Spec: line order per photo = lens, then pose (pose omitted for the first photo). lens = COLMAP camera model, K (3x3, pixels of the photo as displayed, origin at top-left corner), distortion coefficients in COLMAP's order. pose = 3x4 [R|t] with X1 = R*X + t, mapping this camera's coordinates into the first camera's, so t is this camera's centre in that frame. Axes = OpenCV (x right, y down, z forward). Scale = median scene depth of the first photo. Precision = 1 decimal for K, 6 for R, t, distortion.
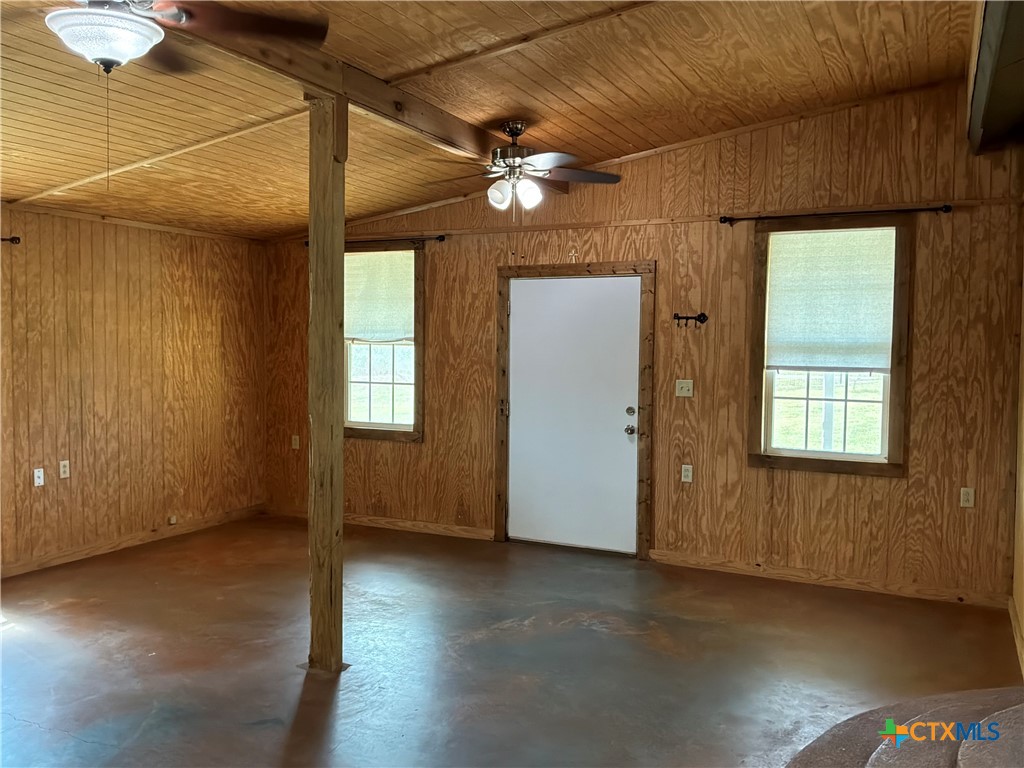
lens RADIAL K [[894.7, 0, 520.2], [0, 894.7, 379.6], [0, 0, 1]] dist [0.130854, -0.274293]
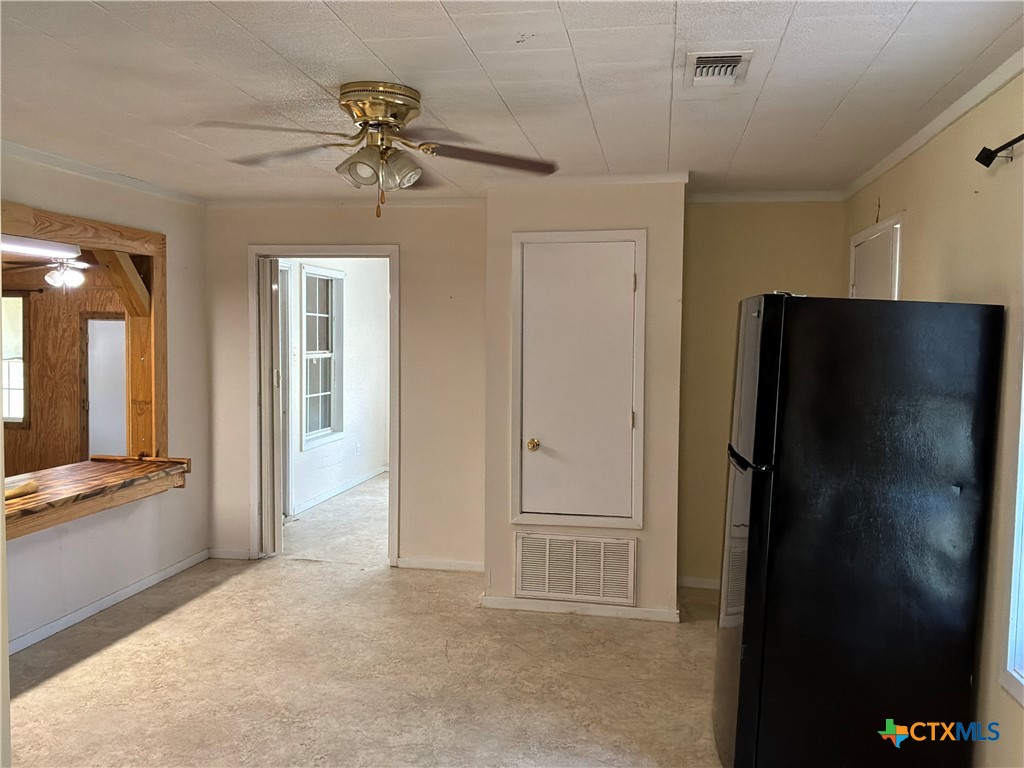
lens RADIAL K [[894.7, 0, 510.7], [0, 894.7, 381.9], [0, 0, 1]] dist [0.130854, -0.274293]
pose [[0.962724, -0.002705, 0.270472, 0.254180], [0.000810, 0.999974, 0.007120, -0.017470], [-0.270484, -0.006635, 0.962702, -0.653091]]
